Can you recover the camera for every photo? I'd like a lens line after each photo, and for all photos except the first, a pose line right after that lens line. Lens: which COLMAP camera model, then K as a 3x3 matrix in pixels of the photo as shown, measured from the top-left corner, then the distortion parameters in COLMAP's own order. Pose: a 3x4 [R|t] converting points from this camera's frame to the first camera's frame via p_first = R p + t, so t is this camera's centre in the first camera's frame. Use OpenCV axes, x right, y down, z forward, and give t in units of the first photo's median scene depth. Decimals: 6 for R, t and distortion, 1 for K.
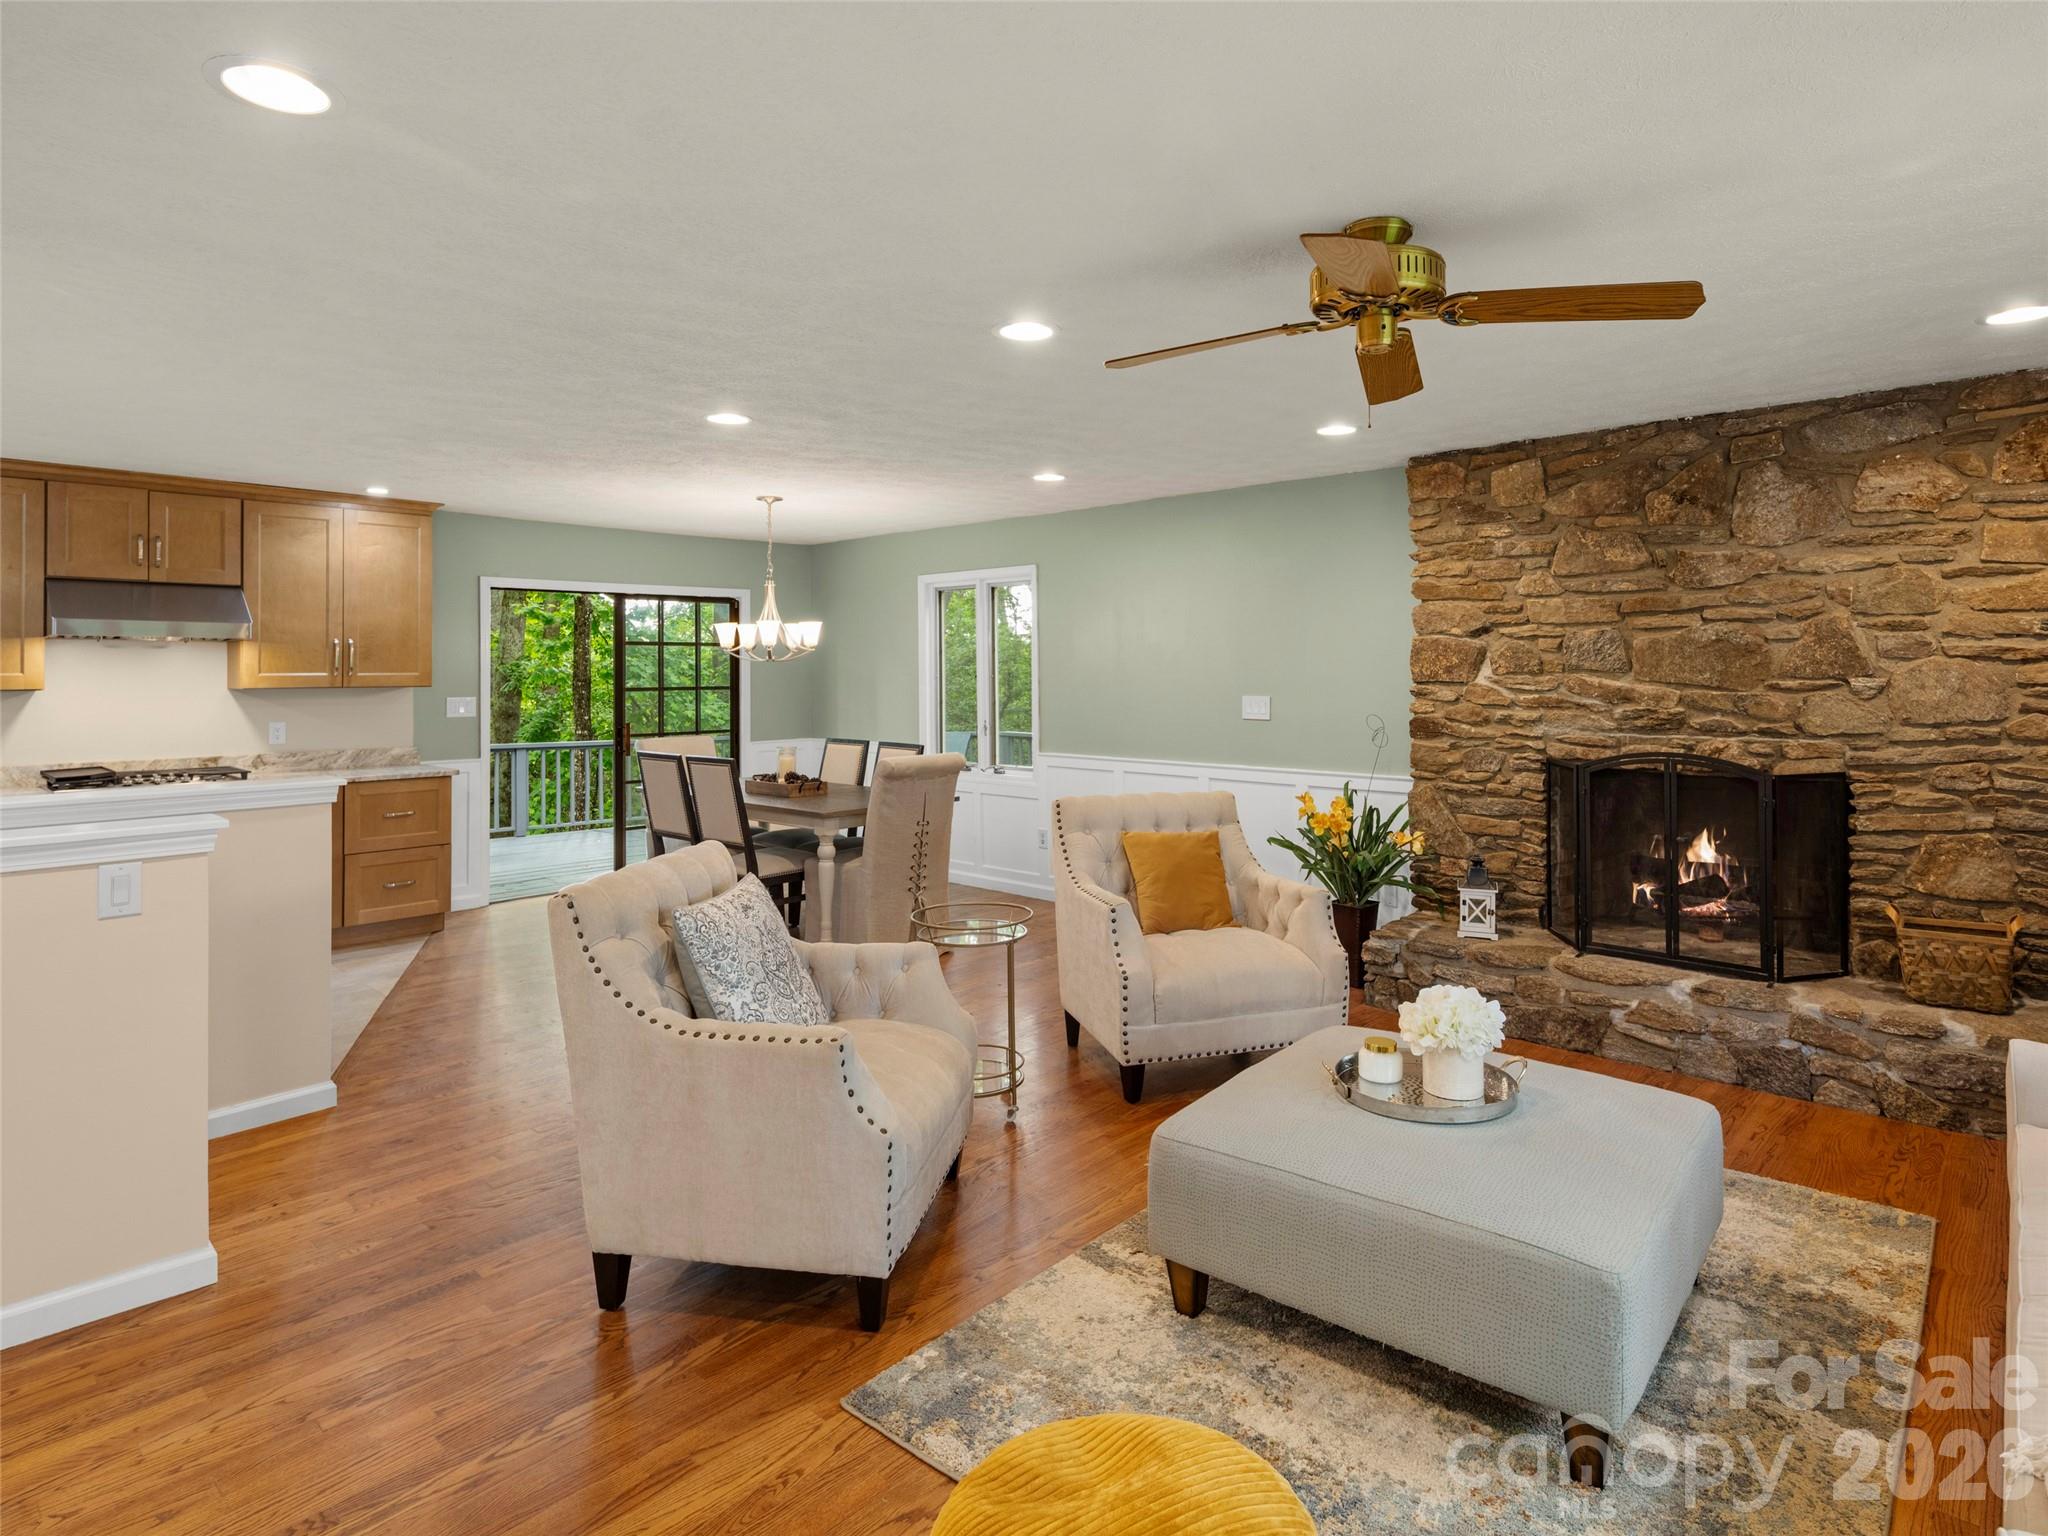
lens RADIAL K [[1109.1, 0, 1061.8], [0, 1109.1, 657.2], [0, 0, 1]] dist [-0.000743, -0.001496]
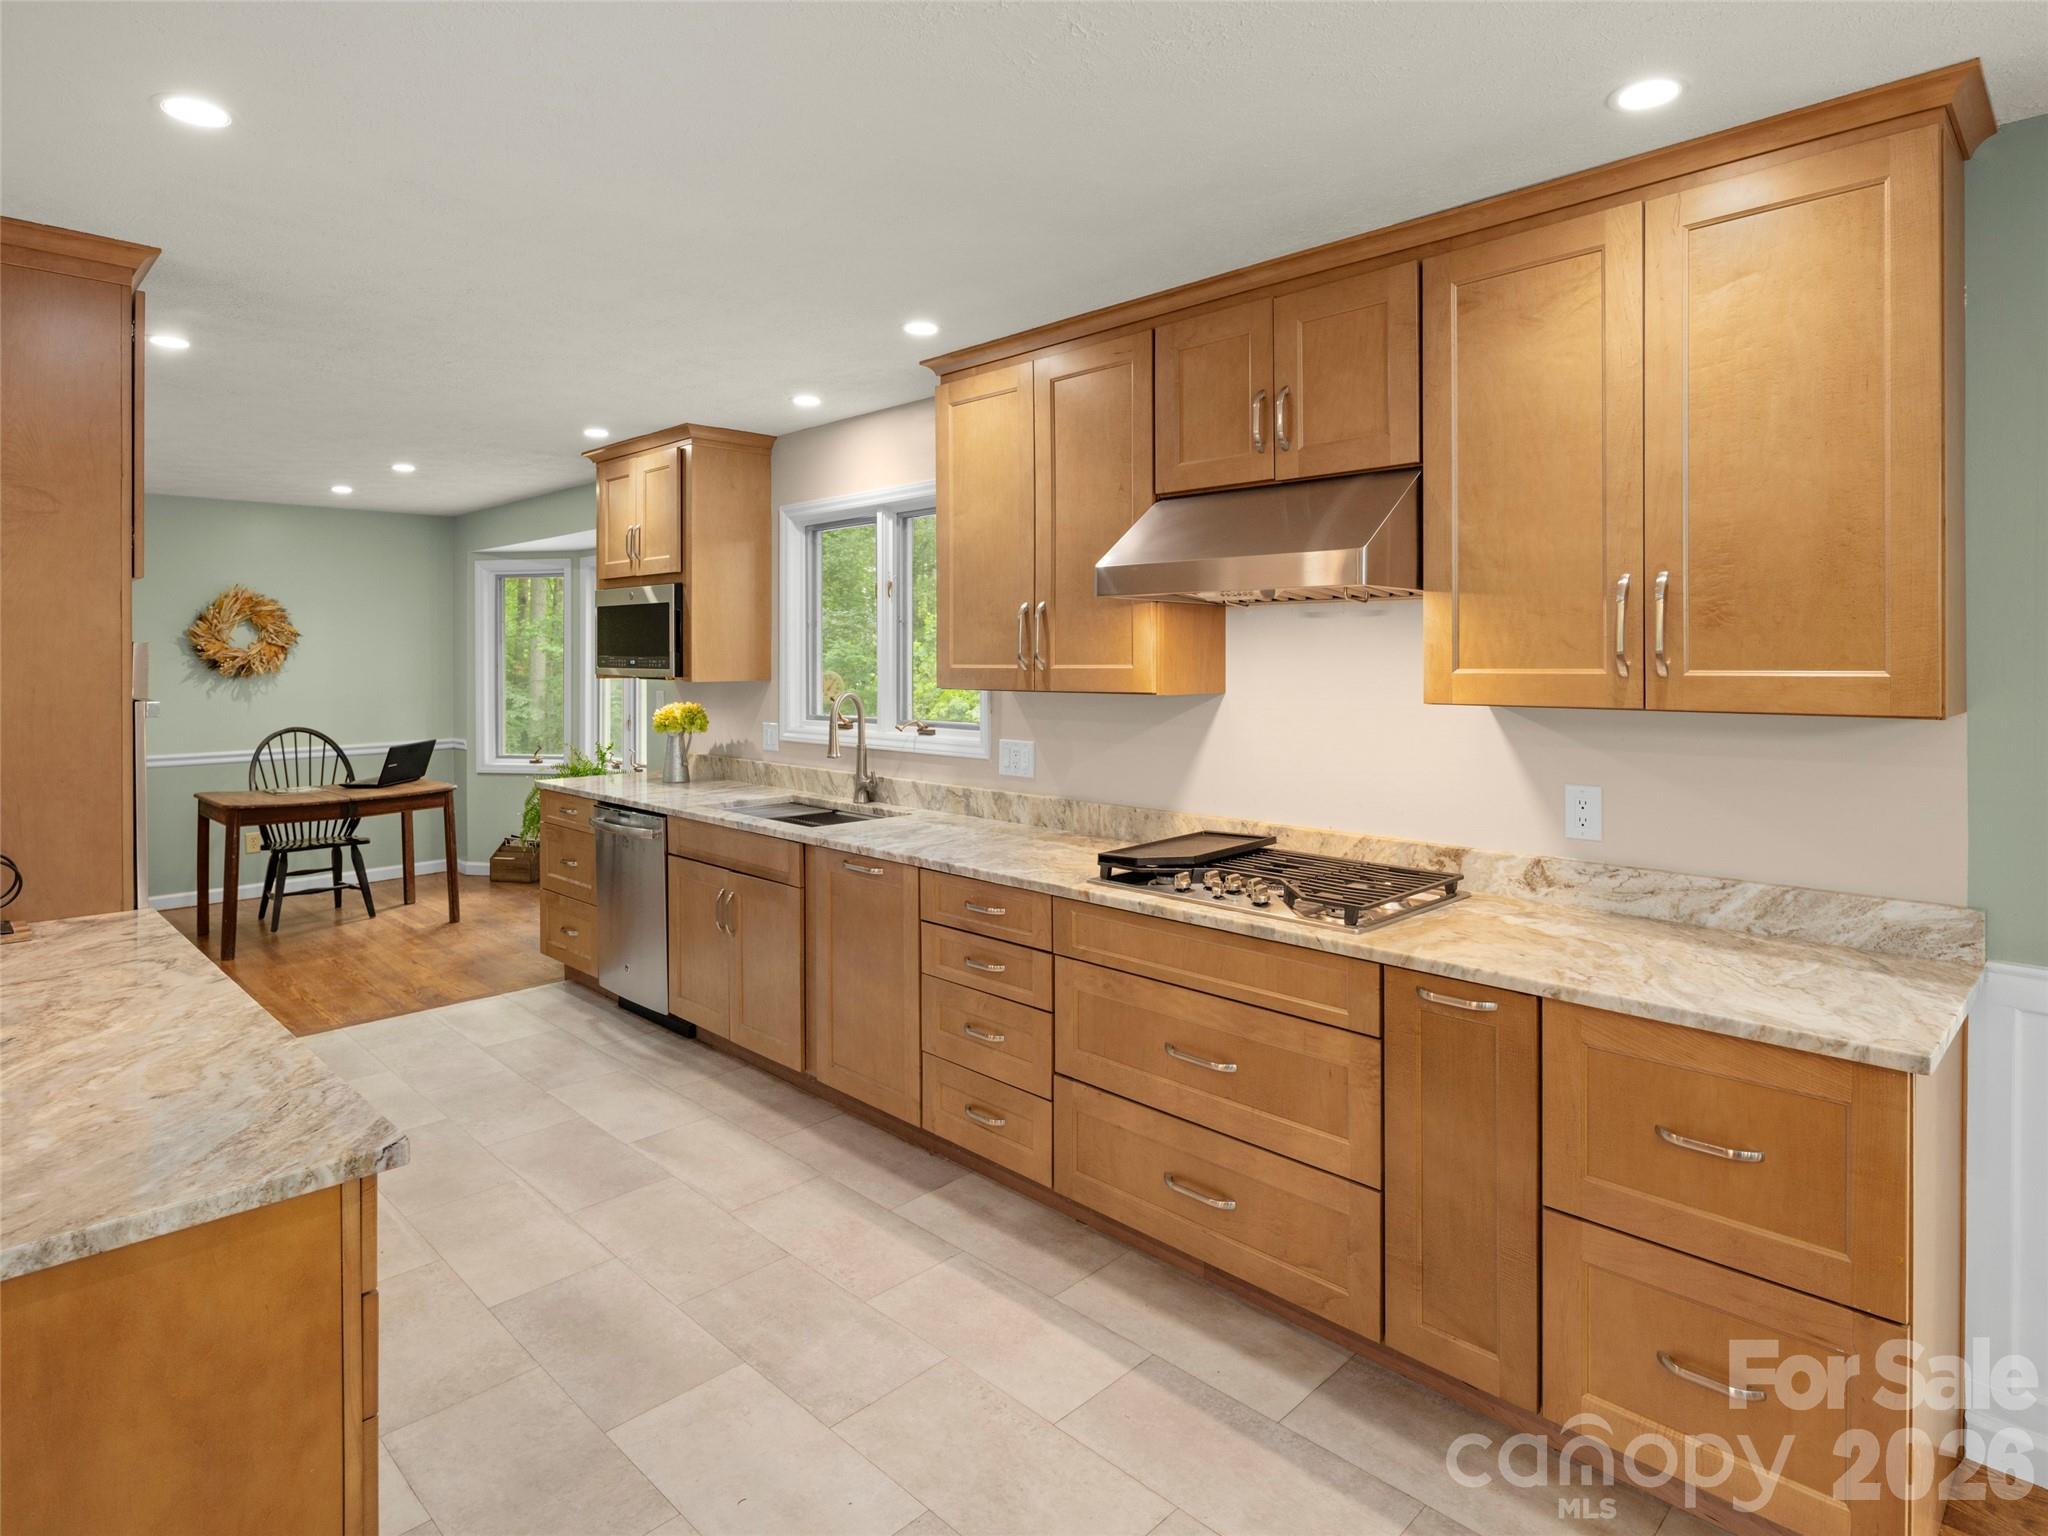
lens RADIAL K [[1135.6, 0, 1040.8], [0, 1135.6, 656.6], [0, 0, 1]] dist [0.002555, -0.003083]
pose [[-0.041688, 0.005662, -0.999115, -0.353122], [0.015791, 0.999863, 0.005008, 0.006808], [0.999006, -0.015568, -0.041771, 1.036956]]
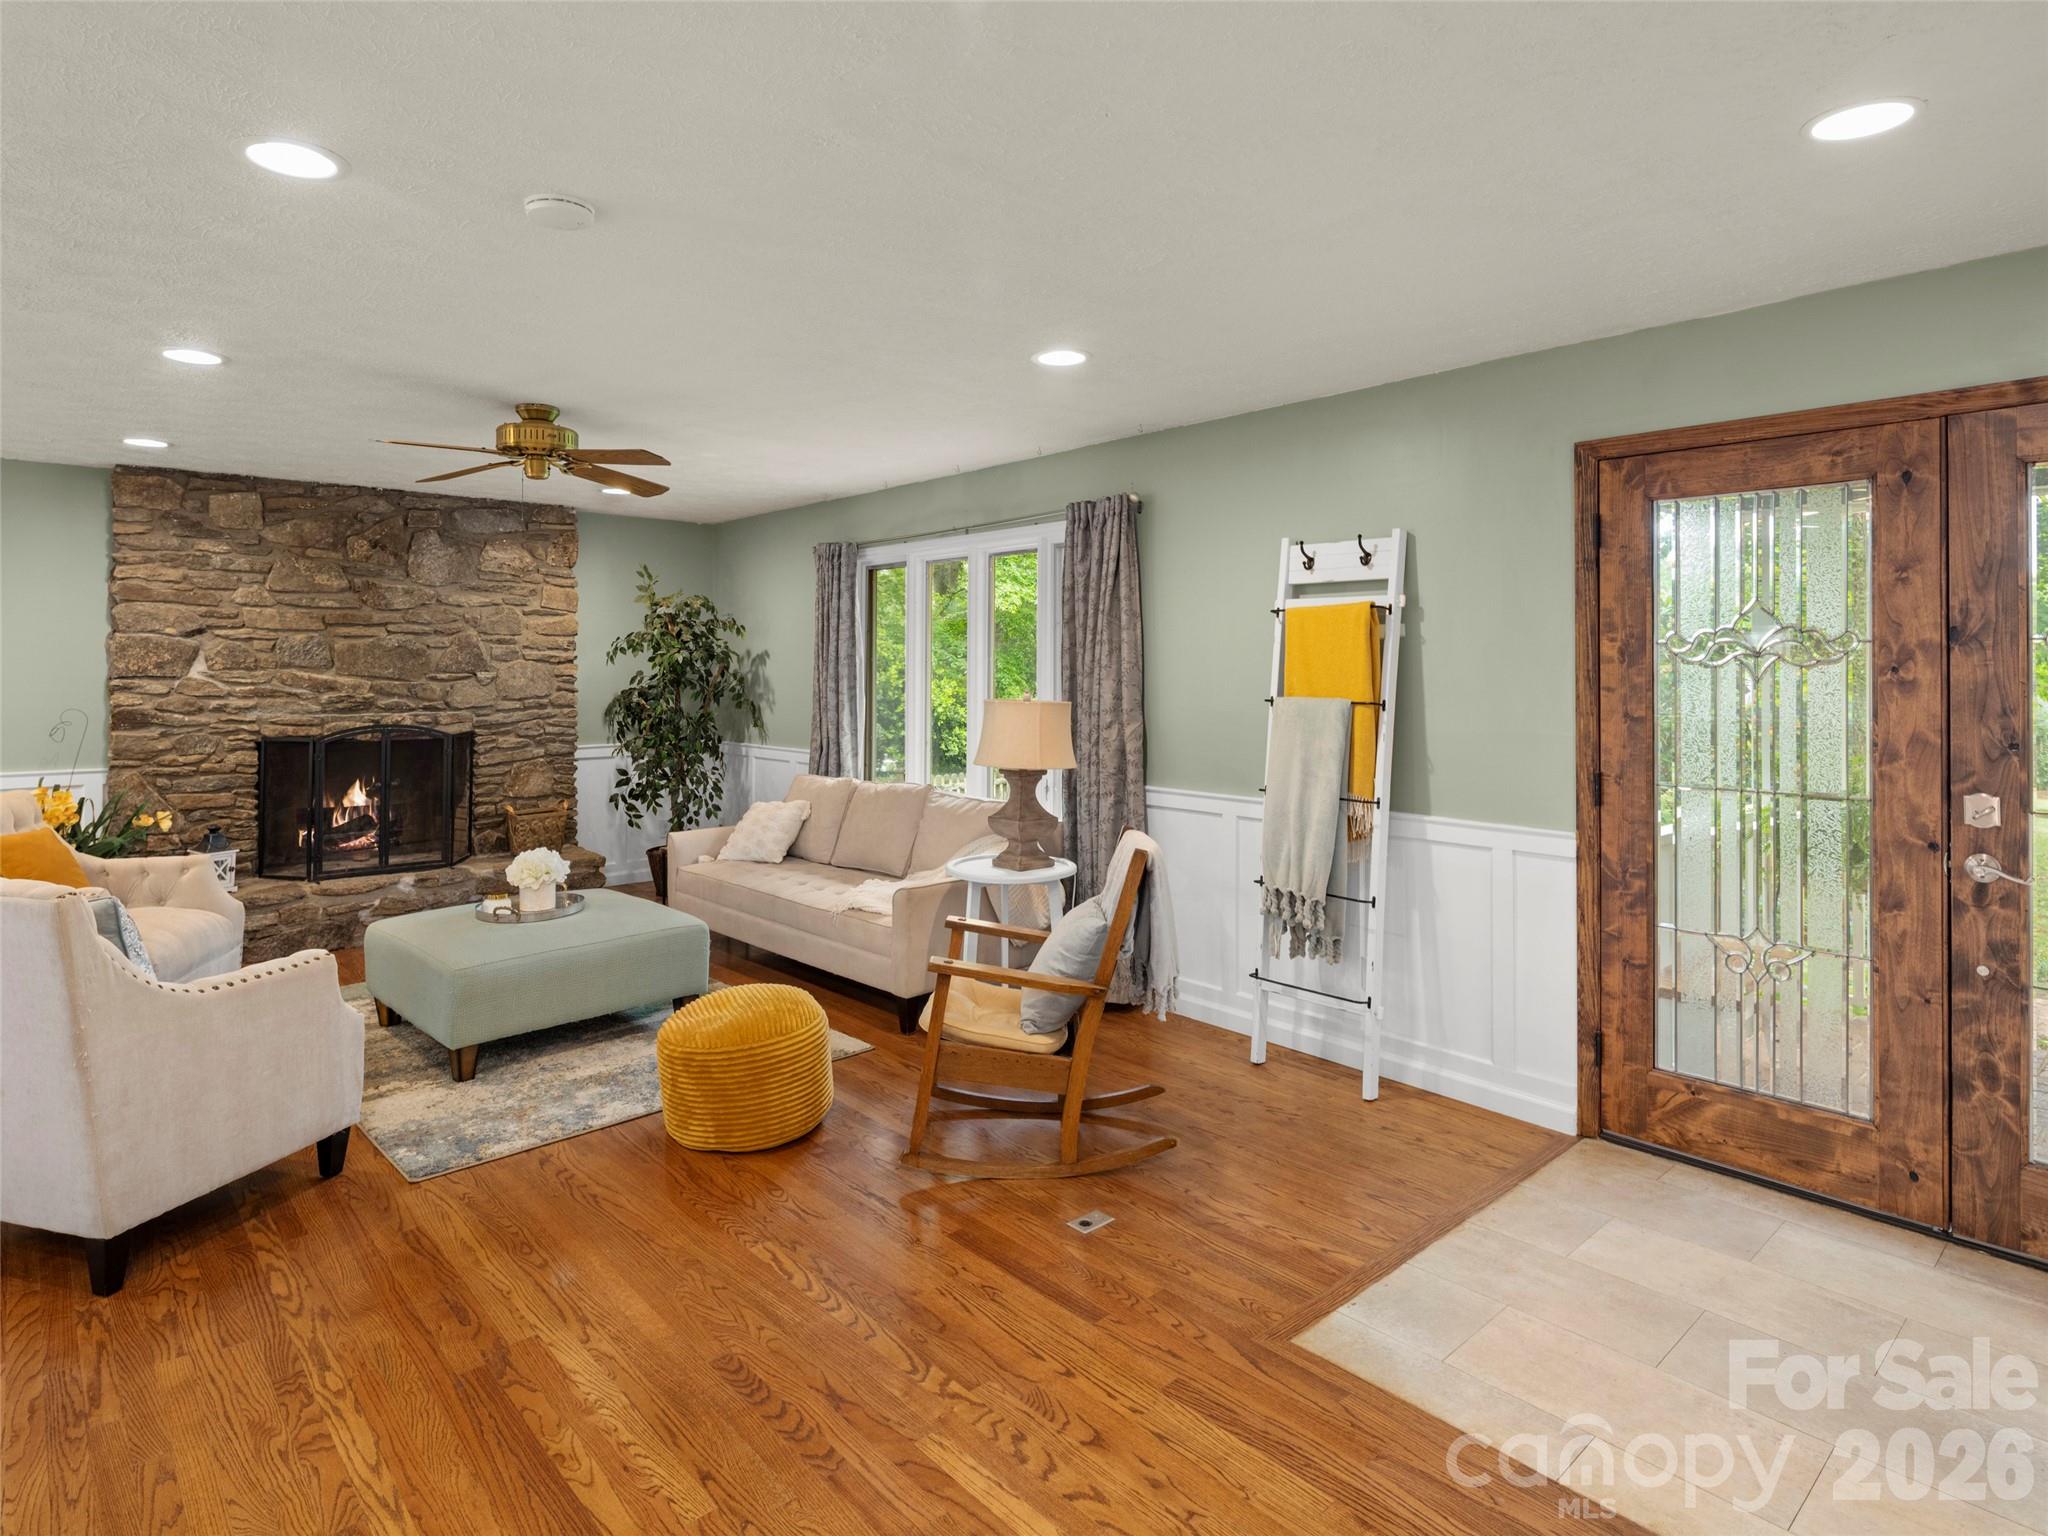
lens RADIAL K [[1105.3, 0, 1003.4], [0, 1105.3, 656.4], [0, 0, 1]] dist [0.003234, -0.002085]
pose [[0.110964, 0.013567, 0.993732, -0.690228], [-0.015766, 0.999805, -0.011889, 0.002221], [-0.993699, -0.014348, 0.111156, 0.045162]]
